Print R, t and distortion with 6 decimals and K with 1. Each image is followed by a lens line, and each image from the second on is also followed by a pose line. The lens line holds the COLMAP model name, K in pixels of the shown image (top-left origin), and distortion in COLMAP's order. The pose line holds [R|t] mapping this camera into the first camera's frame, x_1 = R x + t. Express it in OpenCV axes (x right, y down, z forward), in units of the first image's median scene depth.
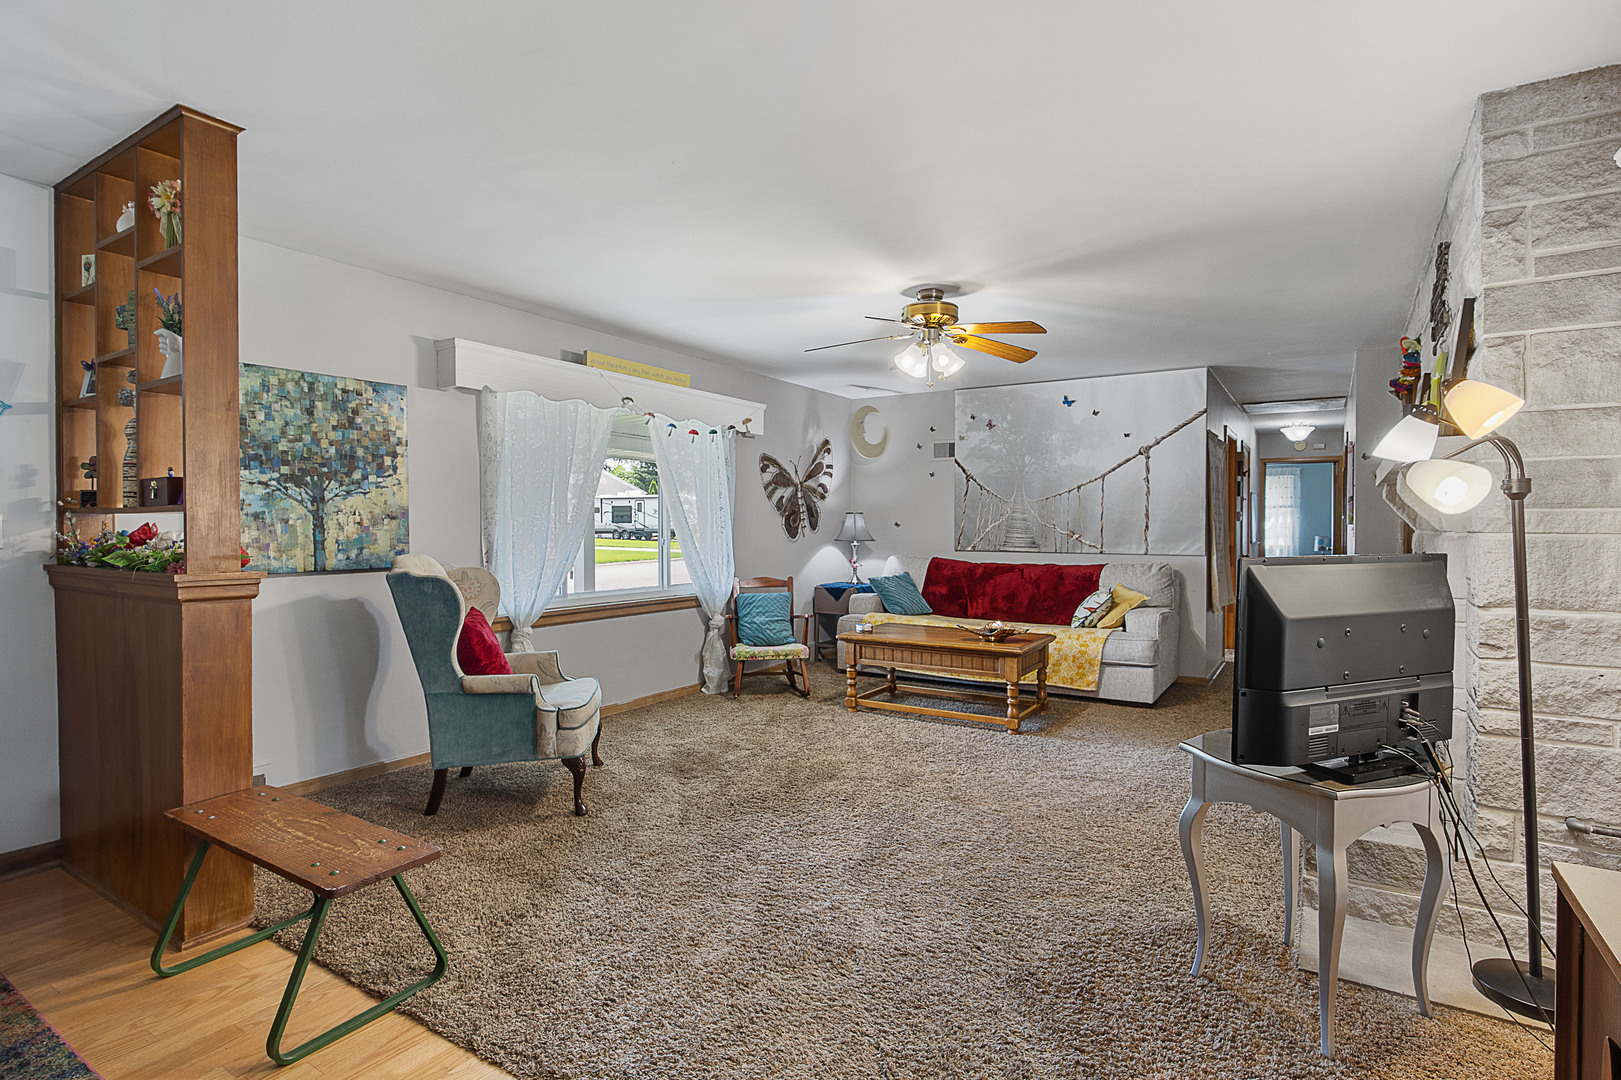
lens RADIAL K [[814.8, 0, 823.9], [0, 814.8, 533.1], [0, 0, 1]] dist [-0.002313, -0.000011]
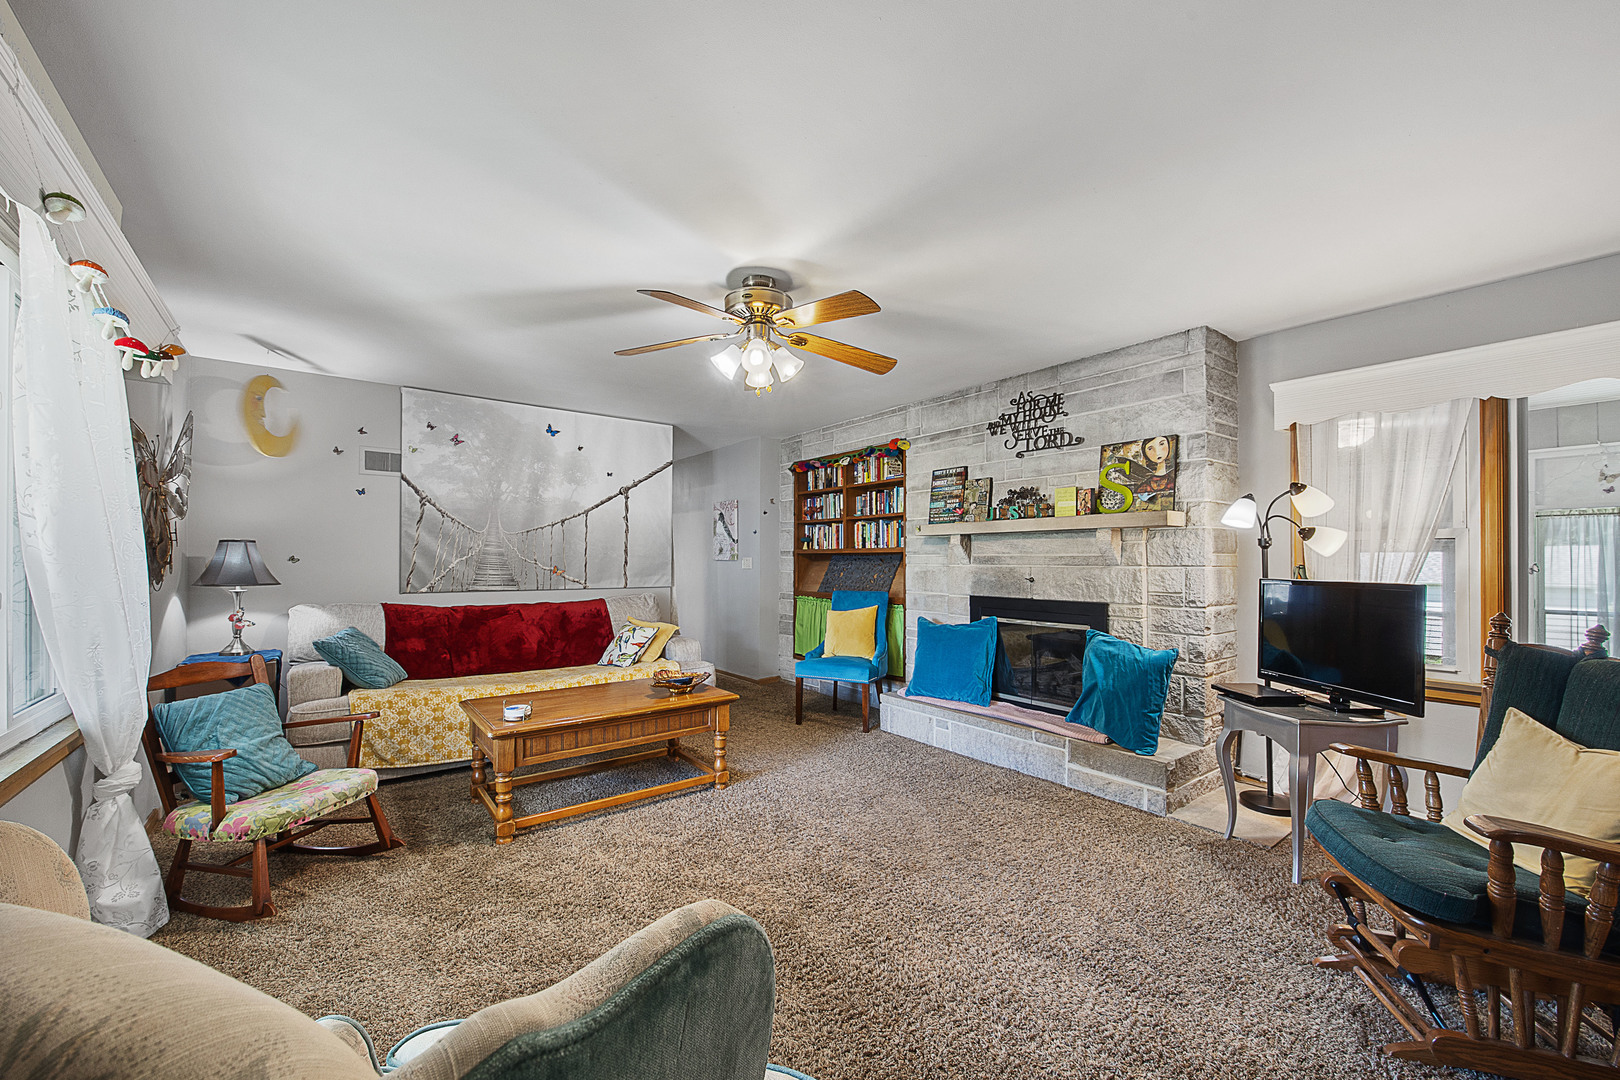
lens RADIAL K [[627.3, 0, 813.2], [0, 627.3, 556.4], [0, 0, 1]] dist [-0.001979, 0.000057]
pose [[0.352664, 0.005024, 0.935736, -0.291863], [0.007197, 0.999941, -0.008081, -0.006698], [-0.935722, 0.009585, 0.352608, 0.477454]]
